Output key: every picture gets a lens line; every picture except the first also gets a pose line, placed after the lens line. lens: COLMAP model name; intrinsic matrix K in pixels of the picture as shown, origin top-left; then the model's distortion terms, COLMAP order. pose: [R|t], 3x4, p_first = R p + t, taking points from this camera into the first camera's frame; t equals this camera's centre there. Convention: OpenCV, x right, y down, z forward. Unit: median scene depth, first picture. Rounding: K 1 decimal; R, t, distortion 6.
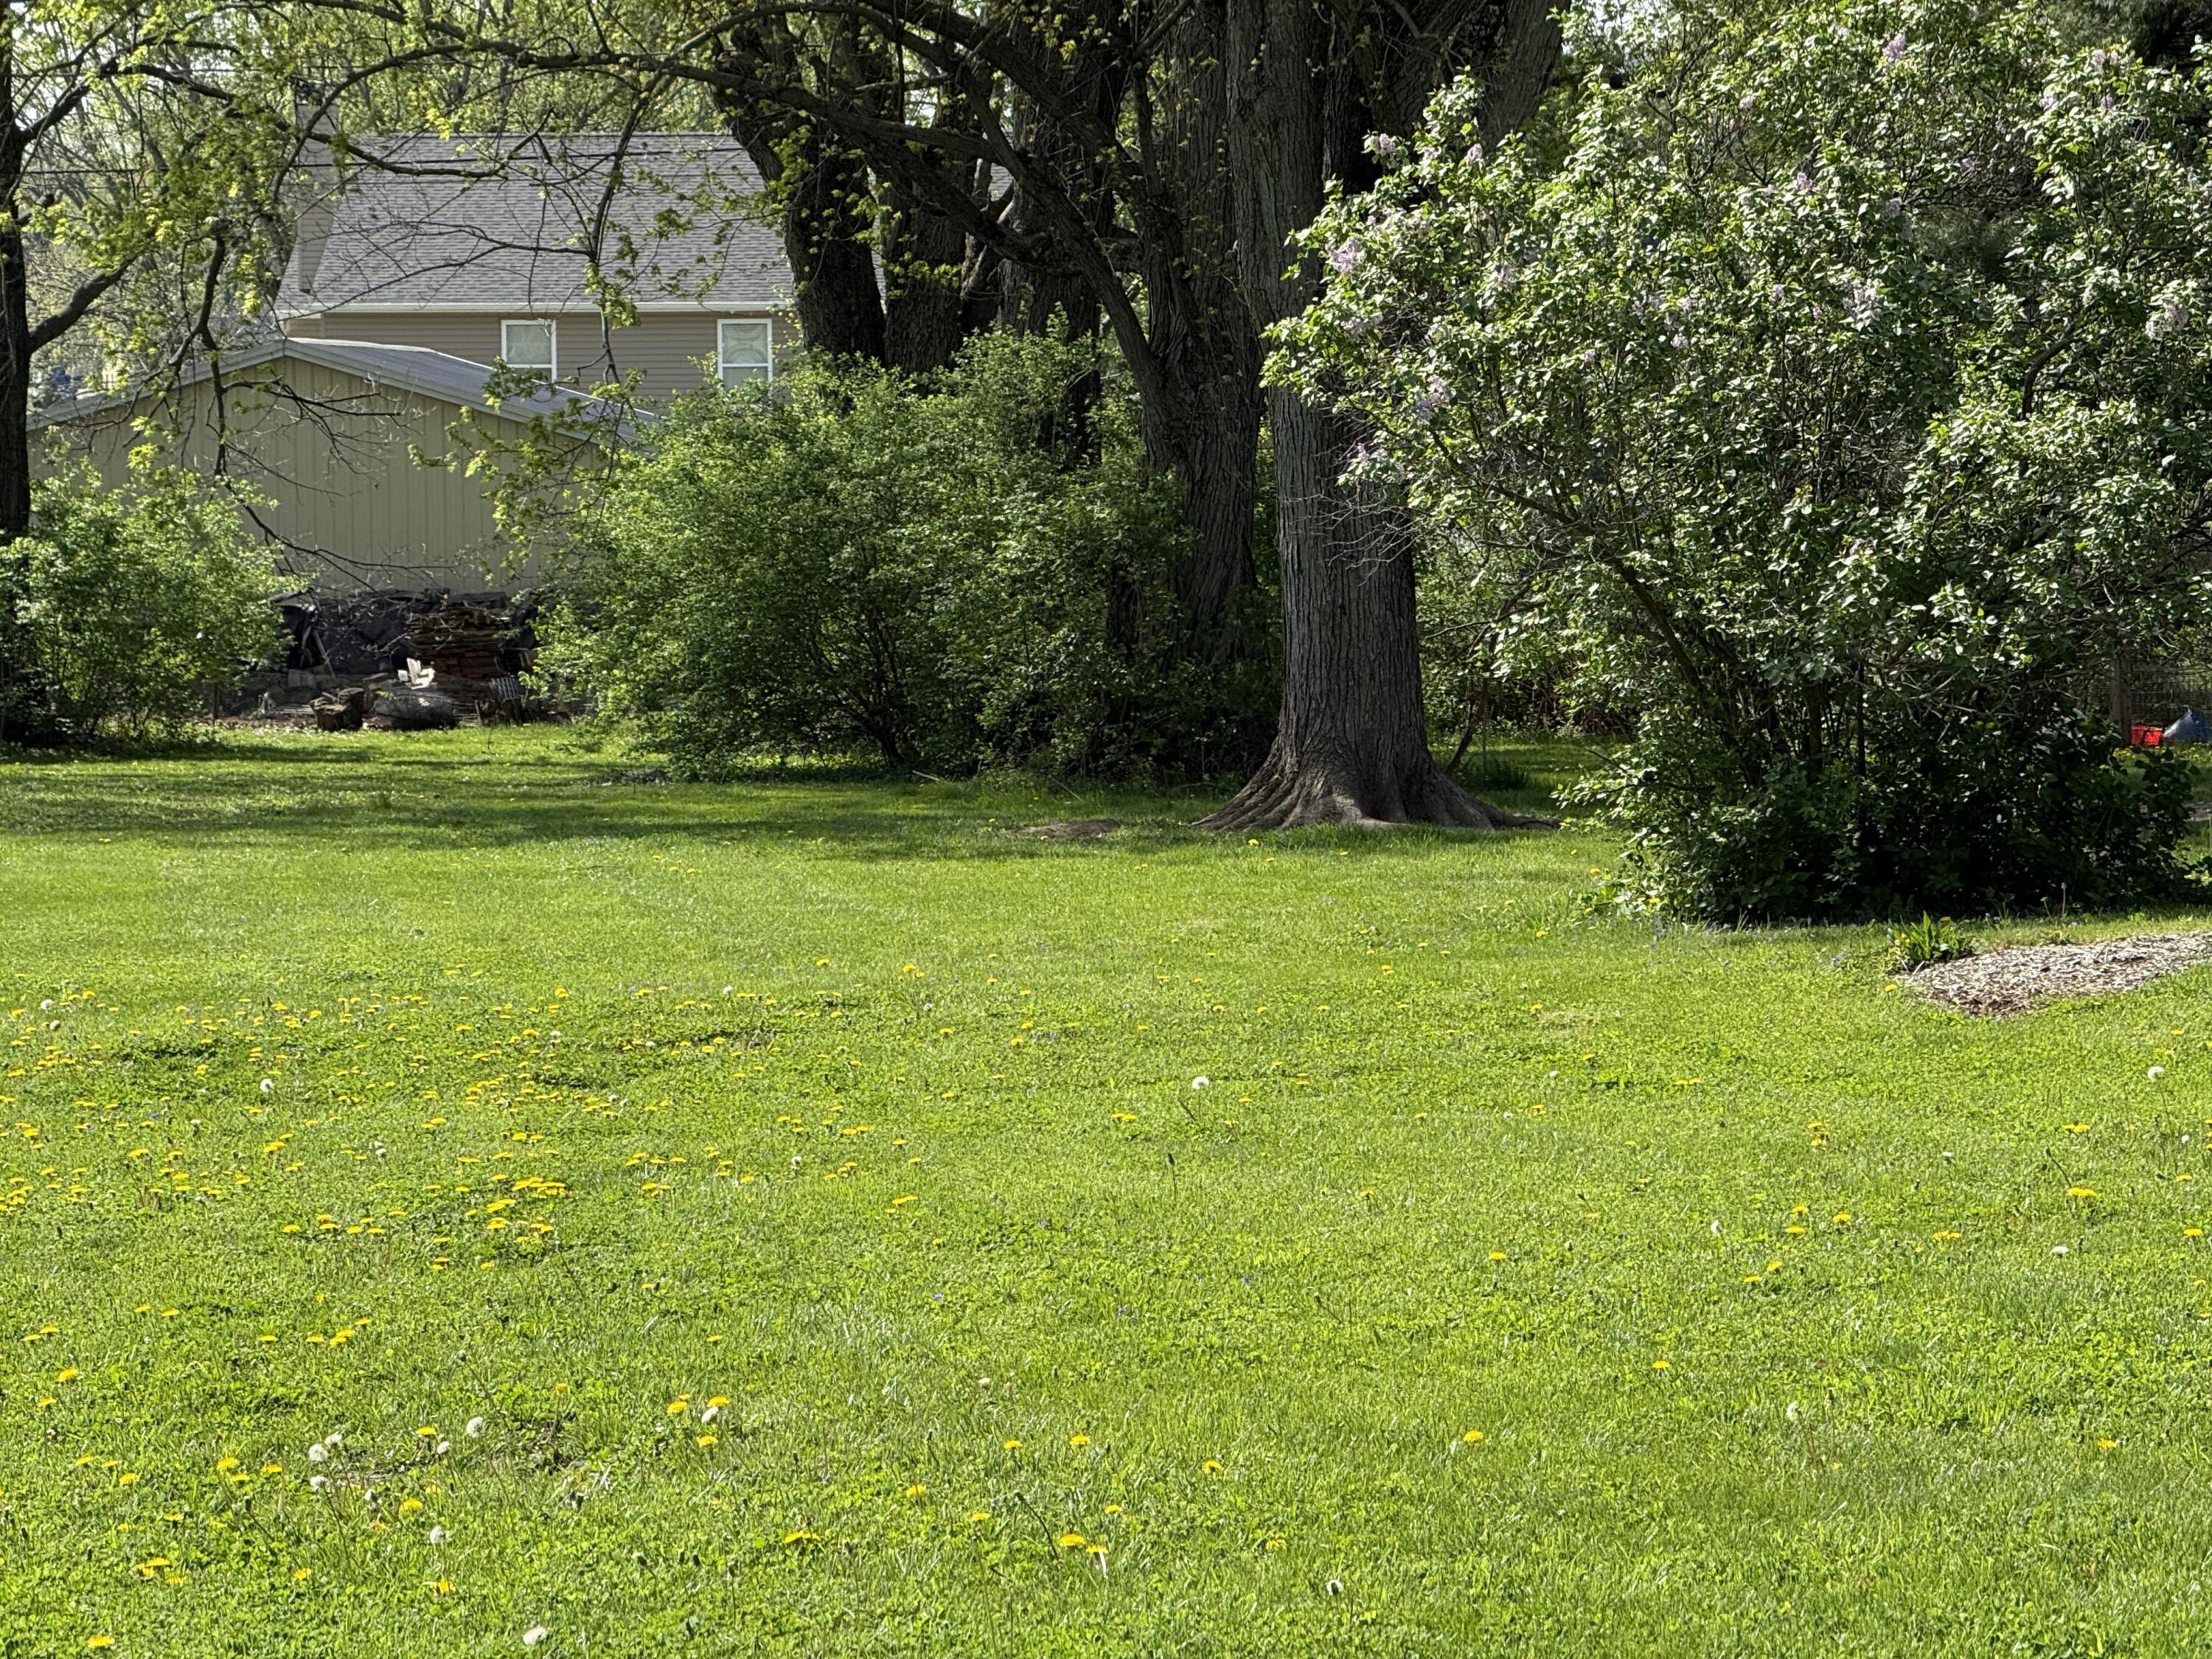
lens RADIAL K [[7706.2, 0, 1106.0], [0, 7706.2, 829.5], [0, 0, 1]] dist [0.483984, -2.378333]
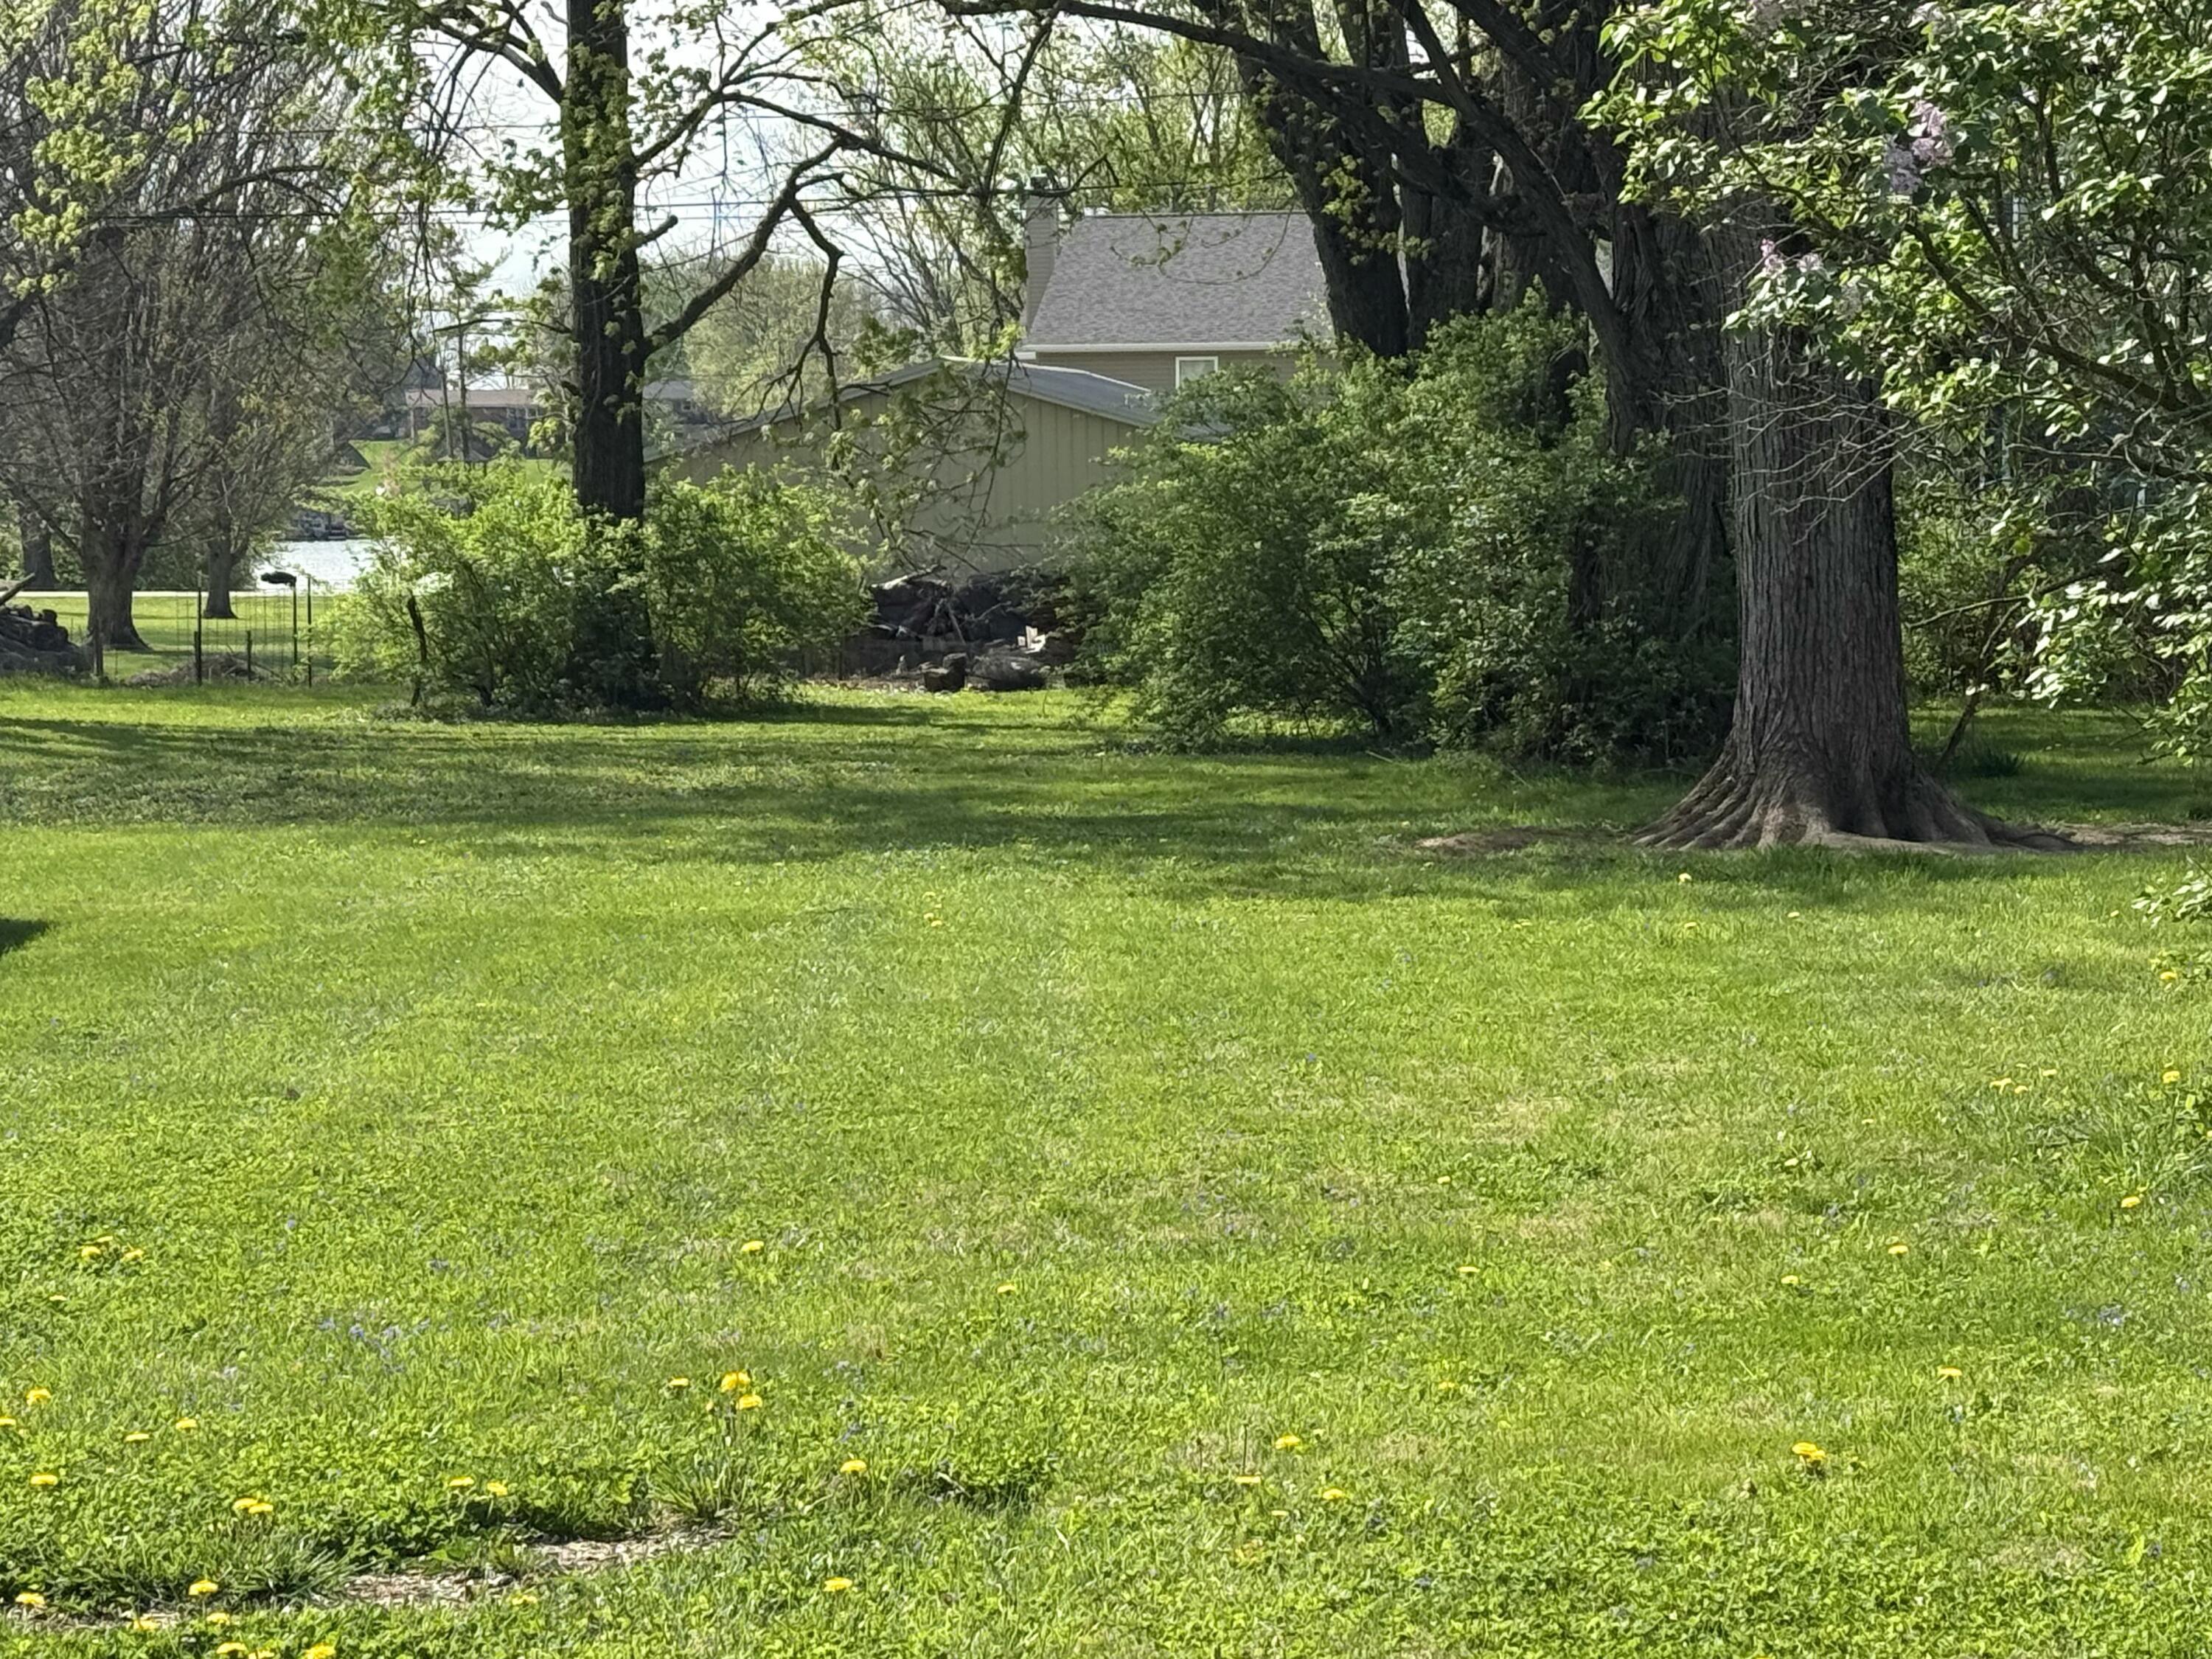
lens RADIAL K [[5081.2, 0, 1103.8], [0, 5081.2, 646.1], [0, 0, 1]] dist [0.108554, 0.353615]
pose [[0.993325, 0.002351, -0.115329, 0.012527], [-0.004298, 0.999852, -0.016640, -0.008118], [0.115273, 0.017025, 0.993188, 0.298814]]
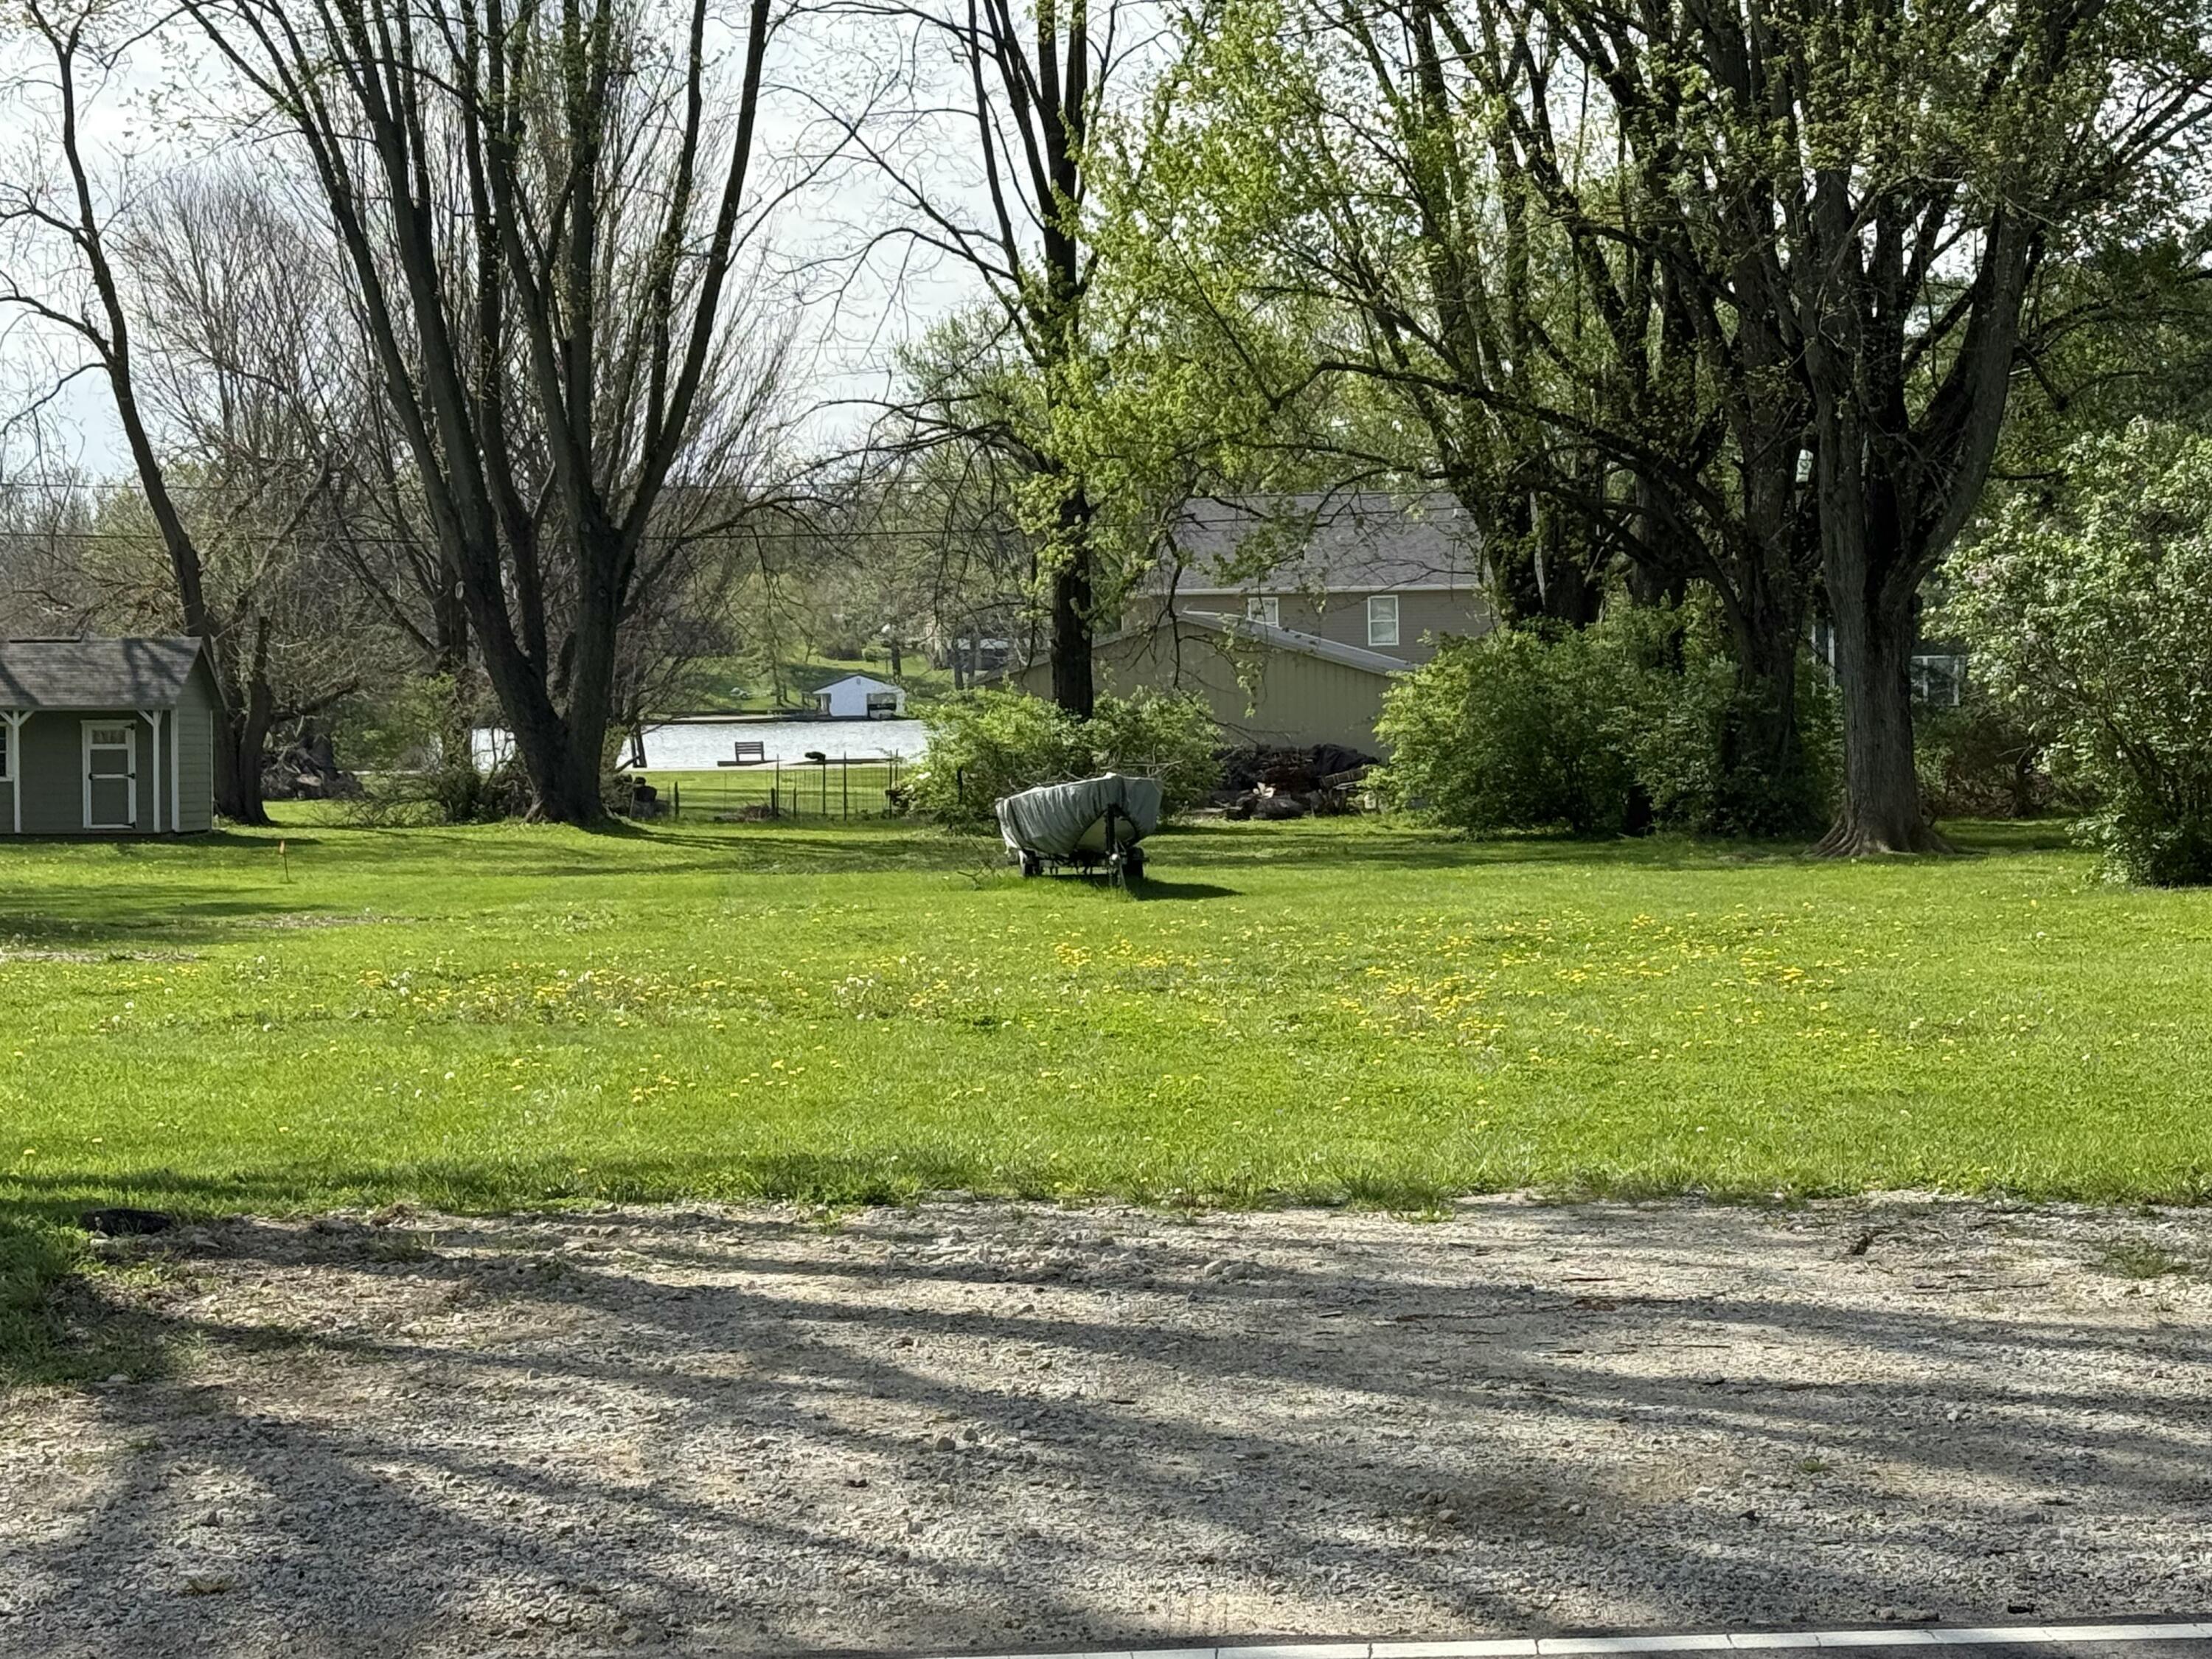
lens RADIAL K [[4650.3, 0, 1106.0], [0, 4650.3, 829.5], [0, 0, 1]] dist [0.071314, 0.200305]
pose [[0.997042, -0.005314, -0.076669, -0.051587], [0.004223, 0.999888, -0.014380, 0.006352], [0.076737, 0.014013, 0.996953, -0.143501]]
